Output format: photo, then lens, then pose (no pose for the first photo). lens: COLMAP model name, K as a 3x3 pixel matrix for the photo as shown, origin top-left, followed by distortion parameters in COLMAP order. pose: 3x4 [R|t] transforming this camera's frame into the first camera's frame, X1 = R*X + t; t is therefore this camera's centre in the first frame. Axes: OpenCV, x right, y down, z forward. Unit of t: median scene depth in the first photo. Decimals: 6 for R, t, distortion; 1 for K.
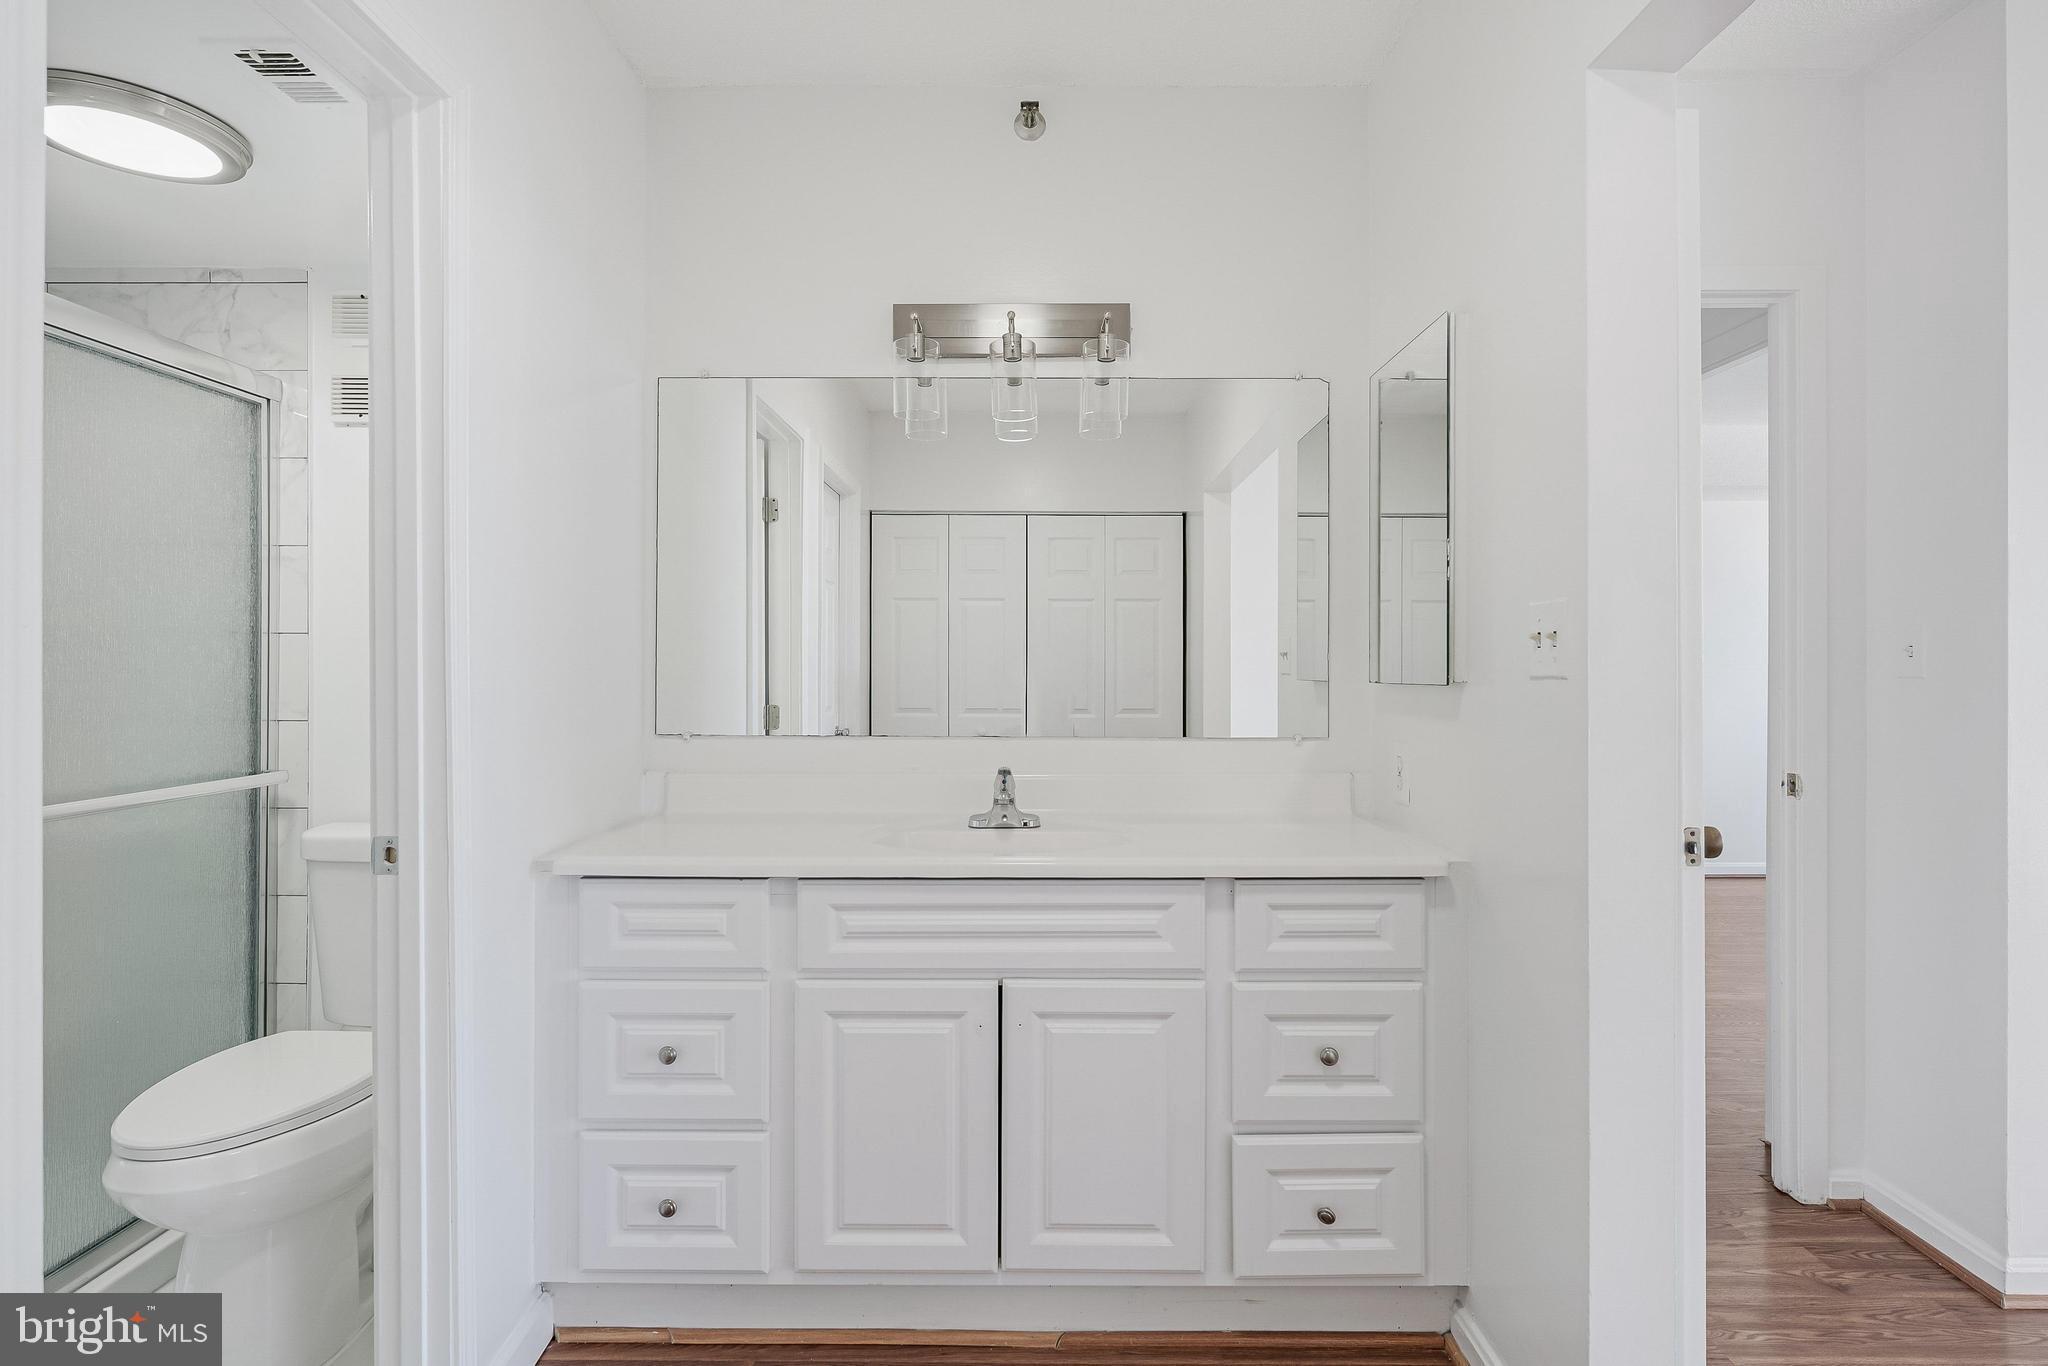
lens RADIAL K [[961.0, 0, 1027.4], [0, 961.0, 668.5], [0, 0, 1]] dist [0.001500, 0.001120]
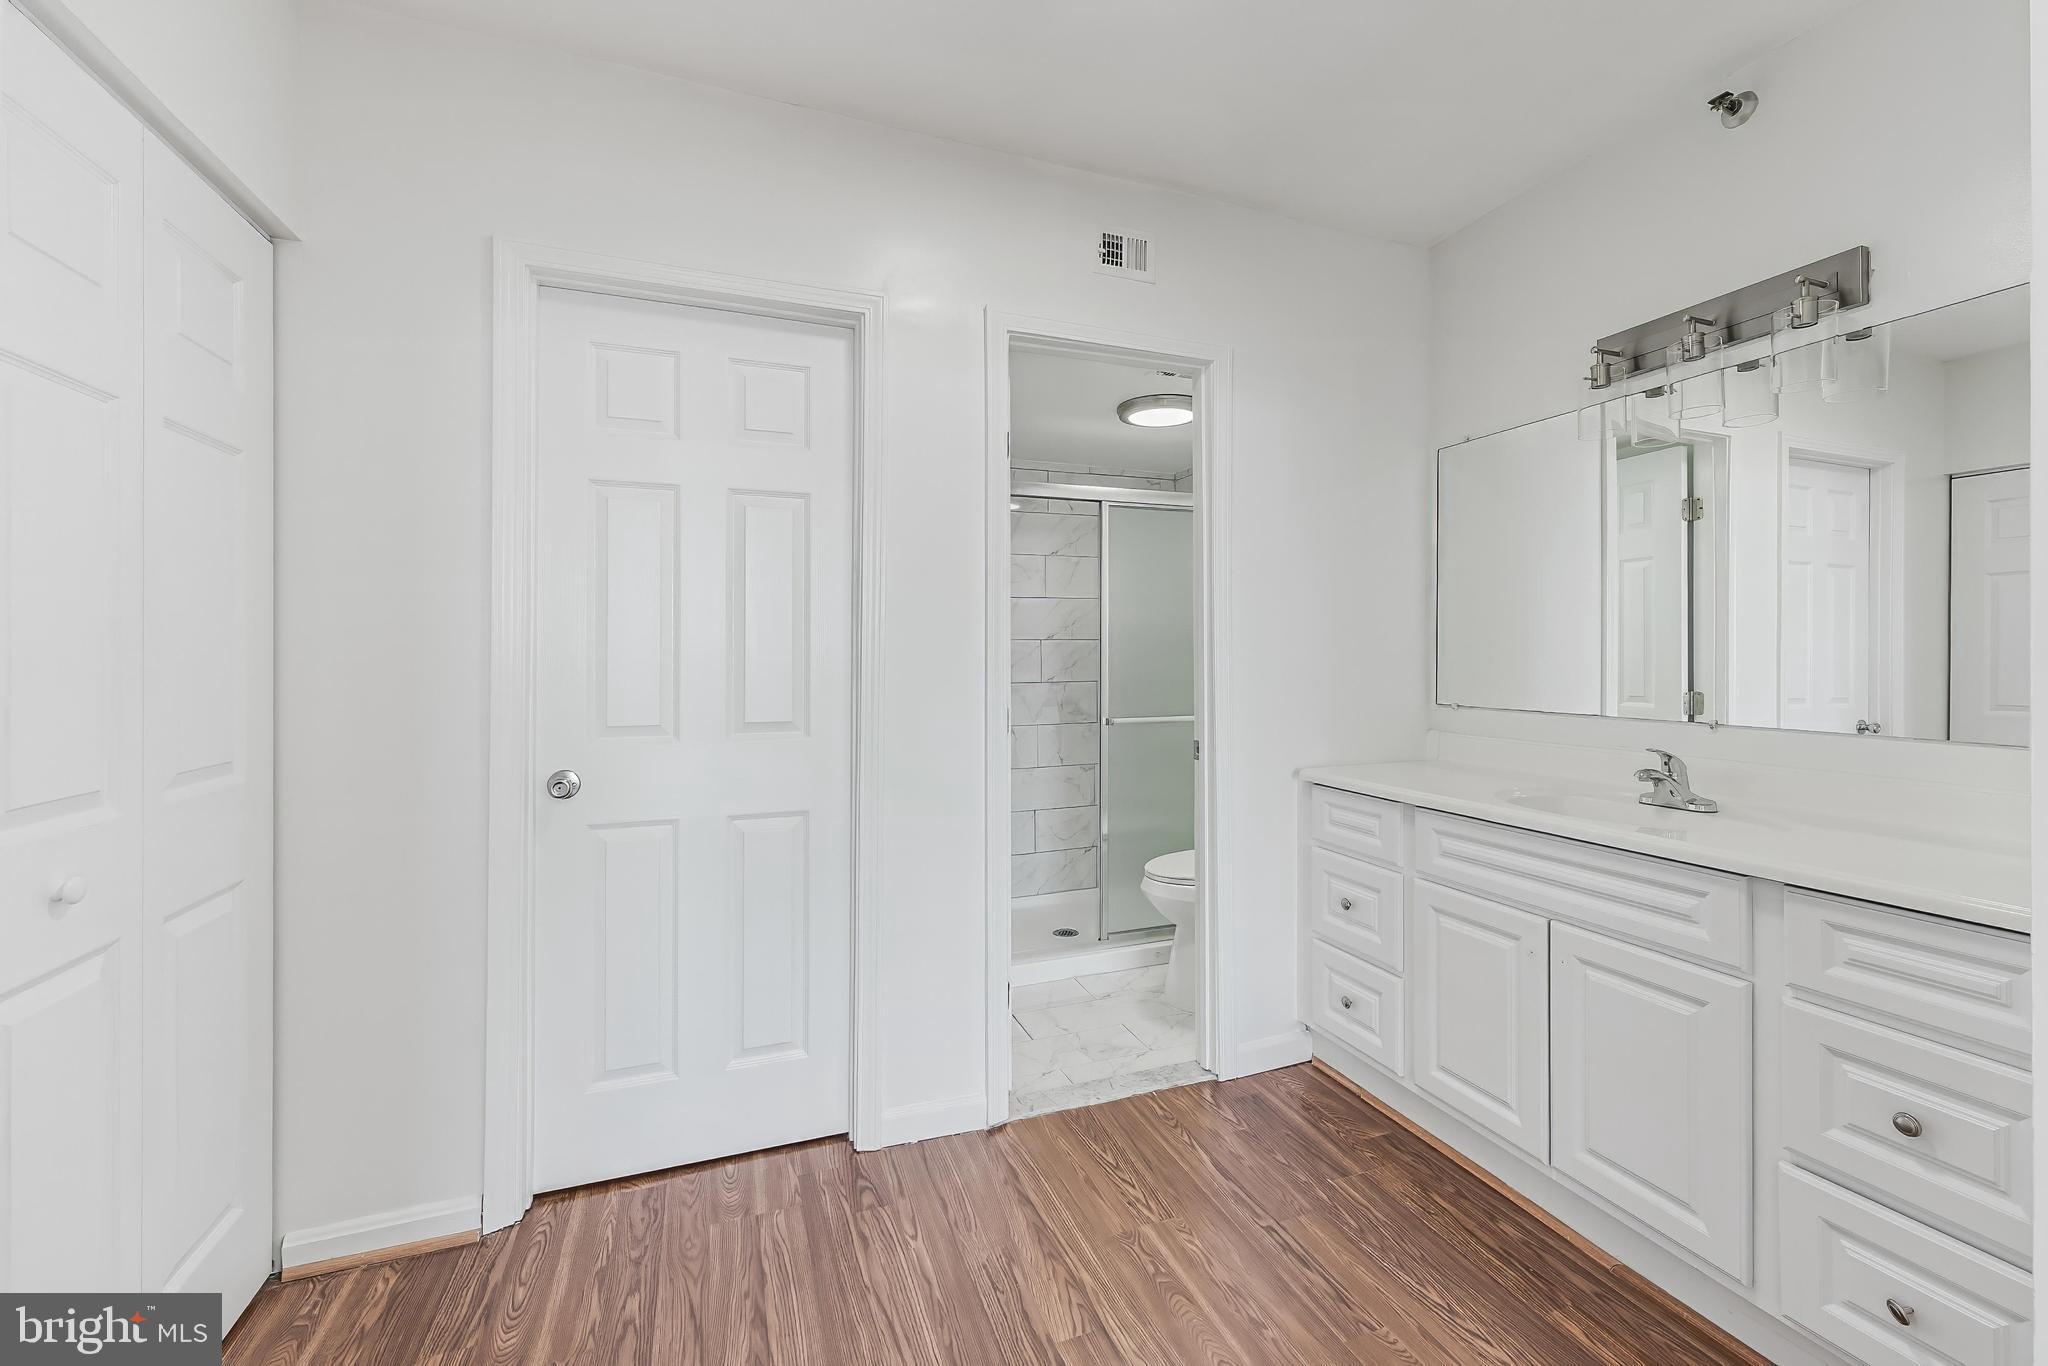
lens RADIAL K [[835.7, 0, 1016.5], [0, 835.7, 664.8], [0, 0, 1]] dist [0.005670, -0.001671]
pose [[0.353325, 0.012554, -0.935416, 0.701649], [-0.011715, 0.999891, 0.008994, 0.006271], [0.935427, 0.007780, 0.353434, 0.012184]]
